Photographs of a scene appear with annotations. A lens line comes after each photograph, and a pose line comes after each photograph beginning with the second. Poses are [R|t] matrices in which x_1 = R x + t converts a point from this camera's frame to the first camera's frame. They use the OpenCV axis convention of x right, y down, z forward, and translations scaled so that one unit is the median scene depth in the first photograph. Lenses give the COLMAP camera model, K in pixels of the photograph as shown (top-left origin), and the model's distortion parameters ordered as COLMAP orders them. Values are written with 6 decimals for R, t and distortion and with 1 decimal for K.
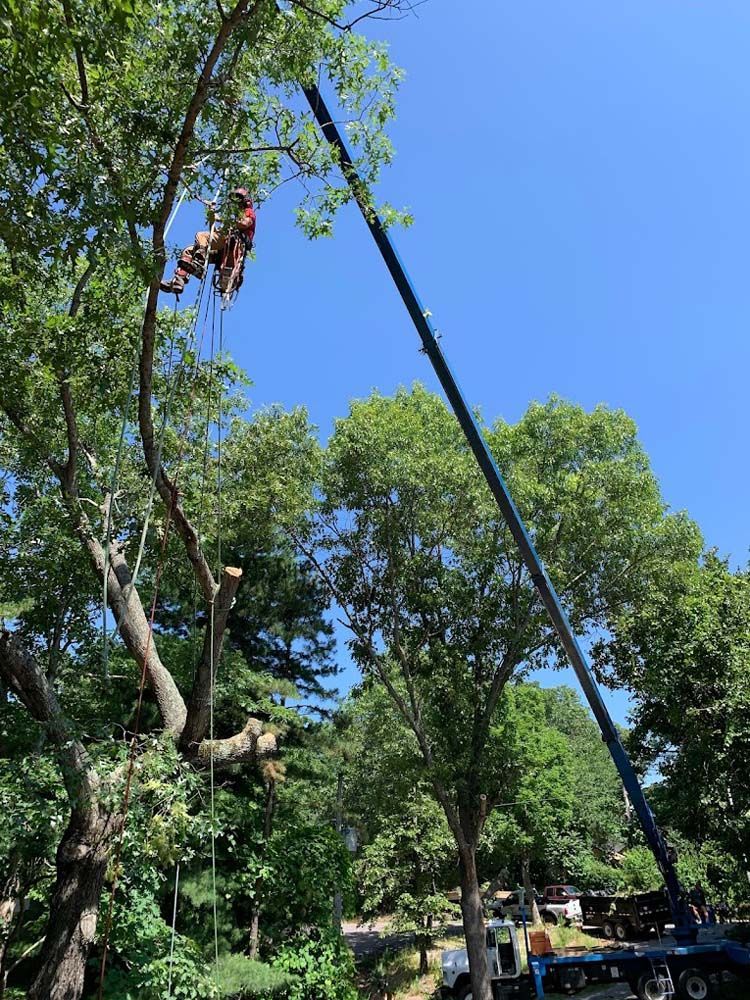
lens RADIAL K [[745.8, 0, 381.4], [0, 745.8, 474.2], [0, 0, 1]] dist [0.006539, -0.012687]
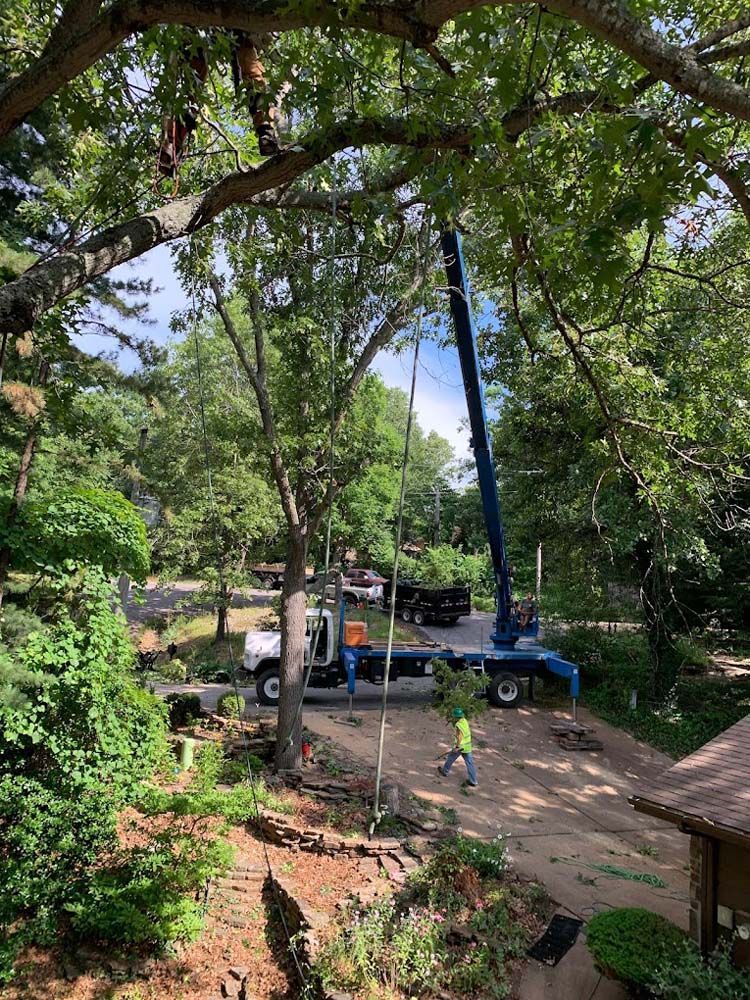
lens RADIAL K [[782.9, 0, 370.7], [0, 782.9, 504.2], [0, 0, 1]] dist [0.050987, -0.018591]
pose [[0.967130, 0.116536, 0.226008, -0.004590], [-0.201548, 0.893235, 0.401884, 0.103108], [-0.155044, -0.434225, 0.887361, 0.228701]]
